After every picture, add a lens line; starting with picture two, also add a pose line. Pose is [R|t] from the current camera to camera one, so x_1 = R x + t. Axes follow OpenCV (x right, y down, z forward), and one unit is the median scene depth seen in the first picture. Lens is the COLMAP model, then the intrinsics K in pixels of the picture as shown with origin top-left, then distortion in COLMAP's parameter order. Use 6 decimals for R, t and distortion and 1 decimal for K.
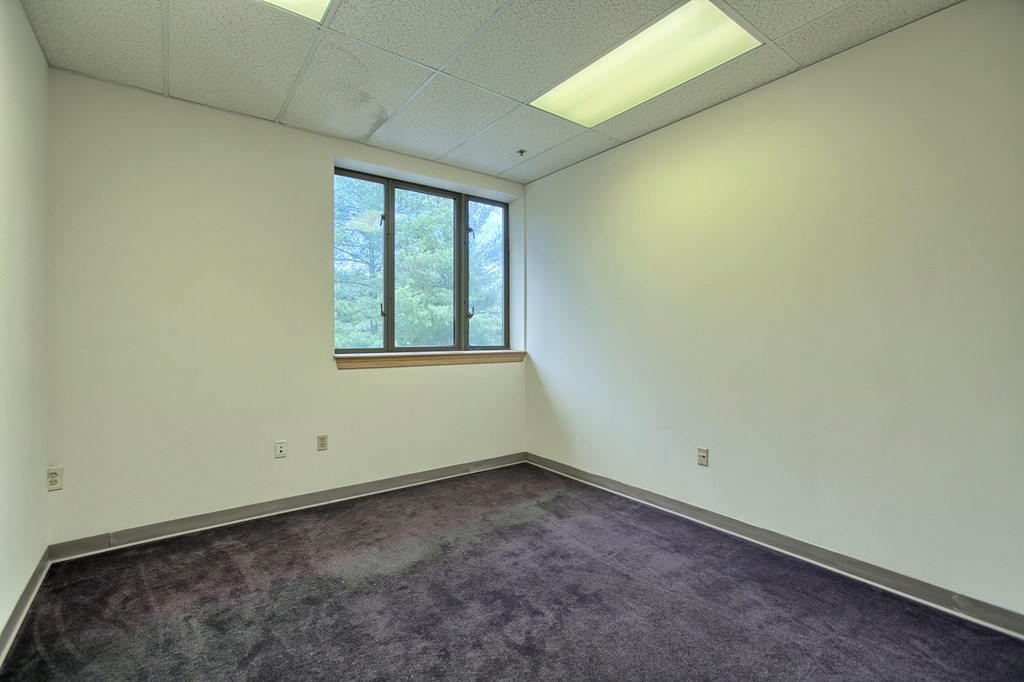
lens RADIAL K [[459.4, 0, 515.6], [0, 459.4, 335.6], [0, 0, 1]] dist [0.004581, 0.000454]
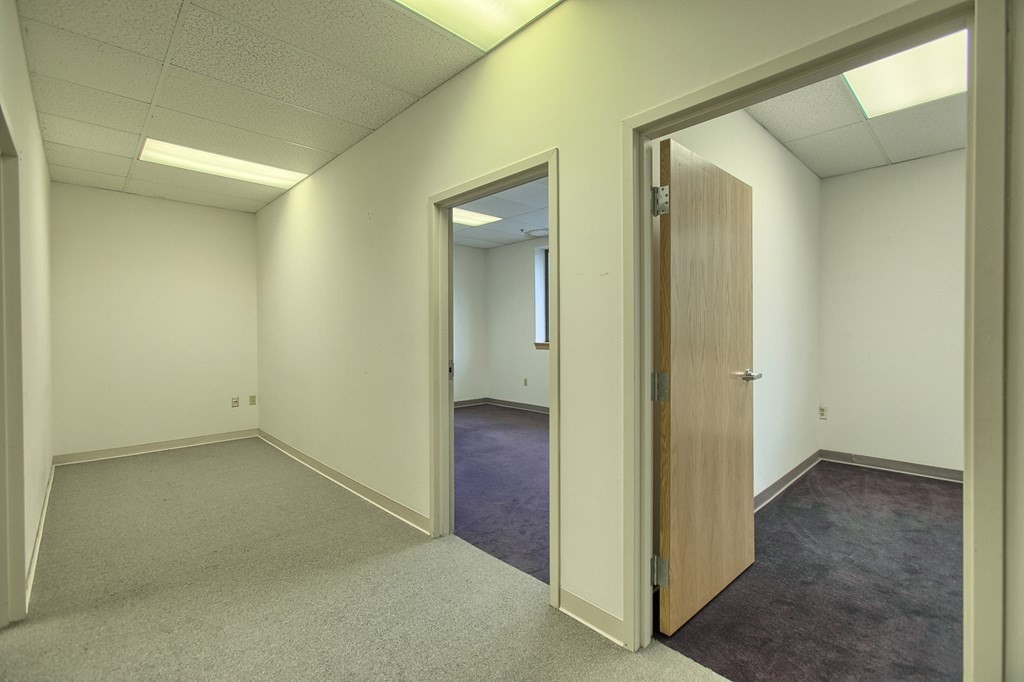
lens RADIAL K [[459.4, 0, 504.1], [0, 459.4, 340.6], [0, 0, 1]] dist [0.004581, 0.000454]
pose [[0.116761, 0.007749, -0.993130, 0.689800], [0.005600, 0.999949, 0.008461, 0.015579], [0.993144, -0.006549, 0.116711, -0.470814]]
